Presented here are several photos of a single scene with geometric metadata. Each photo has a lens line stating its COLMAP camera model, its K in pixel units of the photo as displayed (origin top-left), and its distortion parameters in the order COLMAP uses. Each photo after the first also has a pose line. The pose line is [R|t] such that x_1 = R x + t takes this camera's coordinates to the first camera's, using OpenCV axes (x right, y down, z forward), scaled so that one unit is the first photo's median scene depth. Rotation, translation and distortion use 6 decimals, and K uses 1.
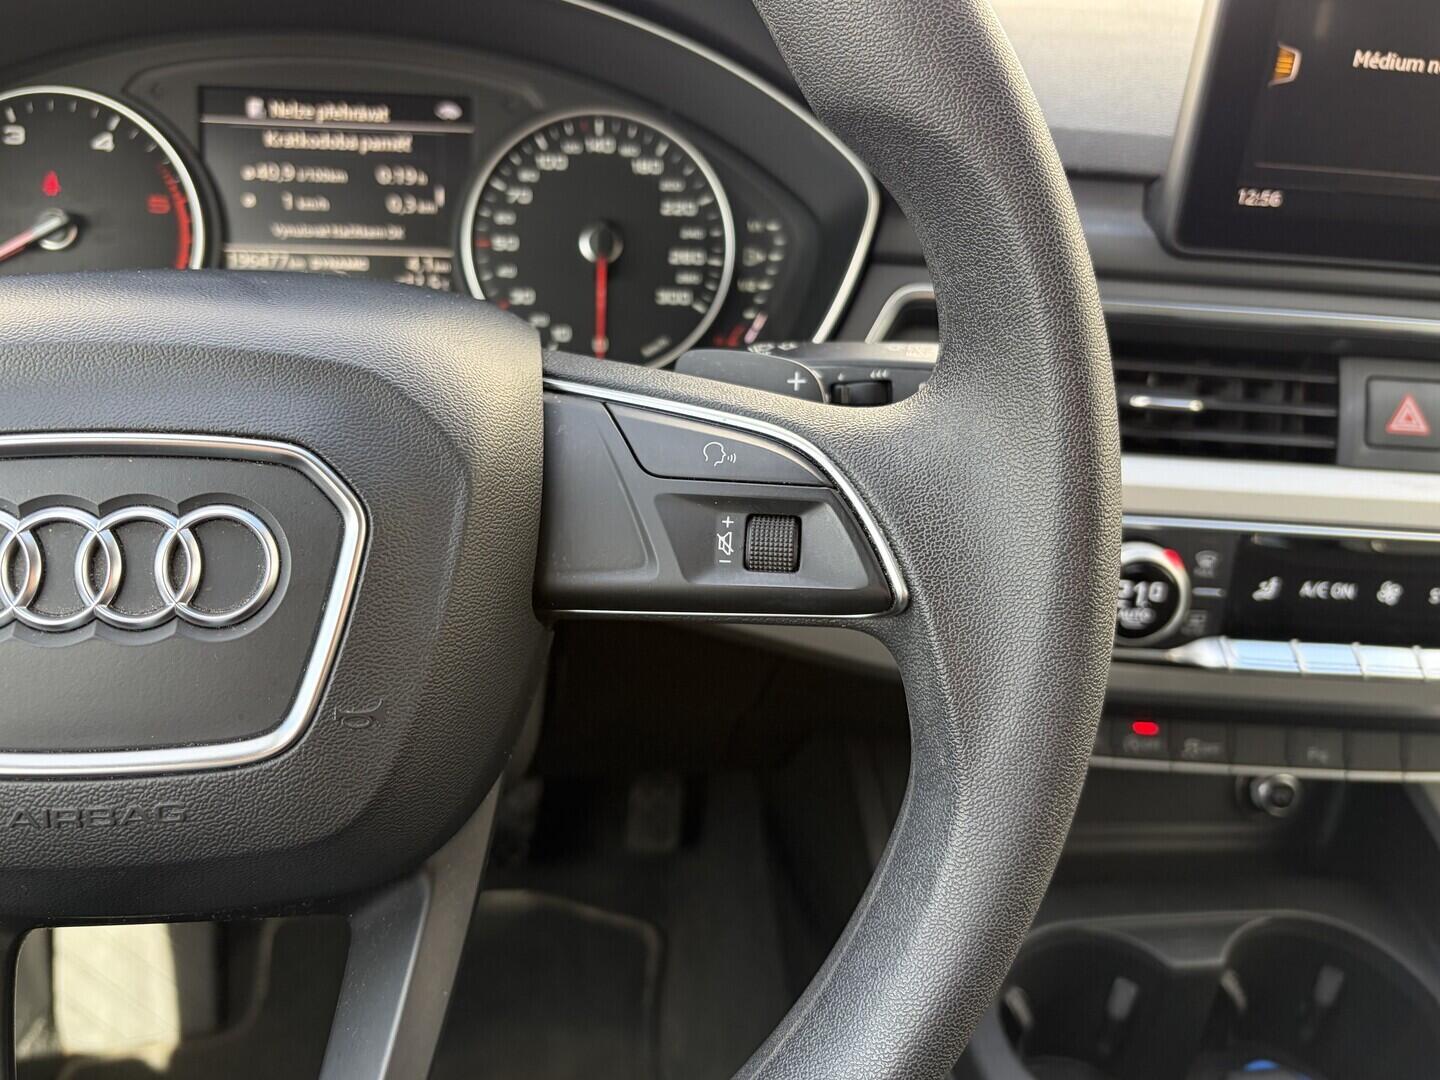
lens RADIAL K [[1176.9, 0, 686.4], [0, 1176.9, 525.9], [0, 0, 1]] dist [0.019266, -0.032477]
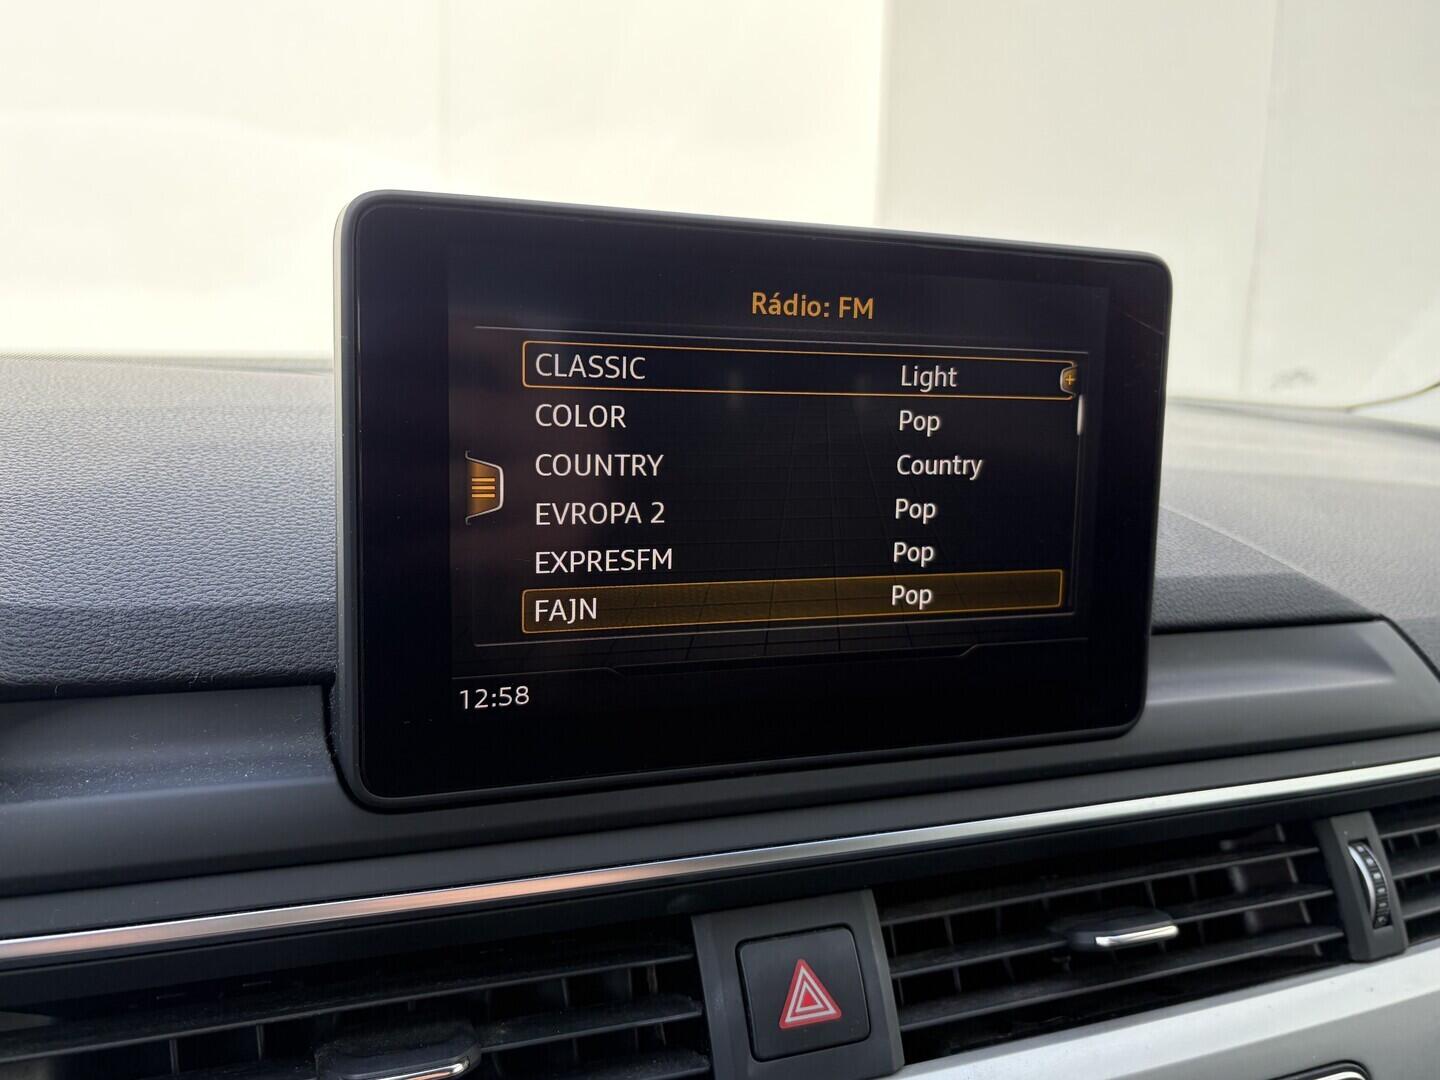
lens RADIAL K [[1176.9, 0, 683.6], [0, 1176.9, 557.4], [0, 0, 1]] dist [0.019266, -0.032477]
pose [[0.928238, -0.089095, 0.361158, 0.322123], [0.182773, 0.954853, -0.234201, -0.165883], [-0.323987, 0.283405, 0.902615, 0.366136]]
